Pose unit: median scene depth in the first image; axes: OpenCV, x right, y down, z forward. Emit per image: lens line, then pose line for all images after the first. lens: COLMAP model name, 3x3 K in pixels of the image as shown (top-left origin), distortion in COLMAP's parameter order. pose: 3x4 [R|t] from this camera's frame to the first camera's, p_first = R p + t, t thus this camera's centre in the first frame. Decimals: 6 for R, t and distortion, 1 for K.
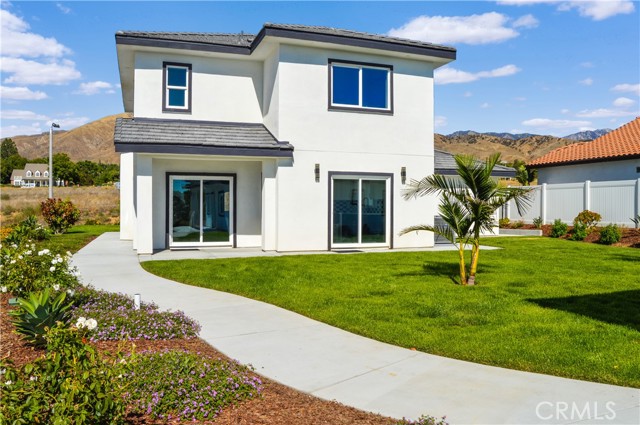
lens RADIAL K [[526.7, 0, 320.0], [0, 526.7, 212.5], [0, 0, 1]] dist [-0.056510, 0.013788]
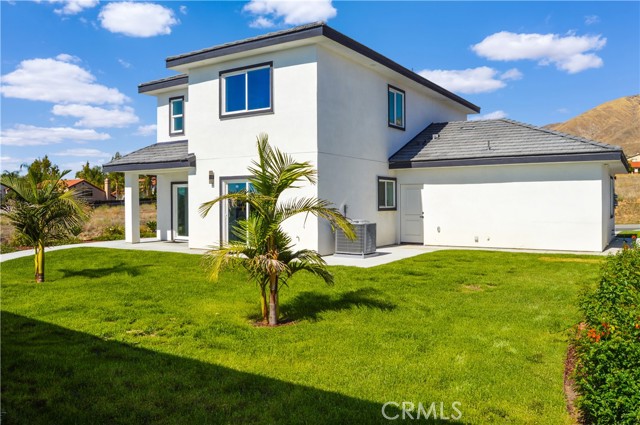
lens RADIAL K [[526.7, 0, 320.0], [0, 526.7, 212.5], [0, 0, 1]] dist [-0.056510, 0.013788]
pose [[0.601783, 0.012167, -0.798567, 0.982462], [0.004058, 0.999824, 0.018292, -0.023561], [0.798649, -0.014249, 0.601628, 0.506953]]
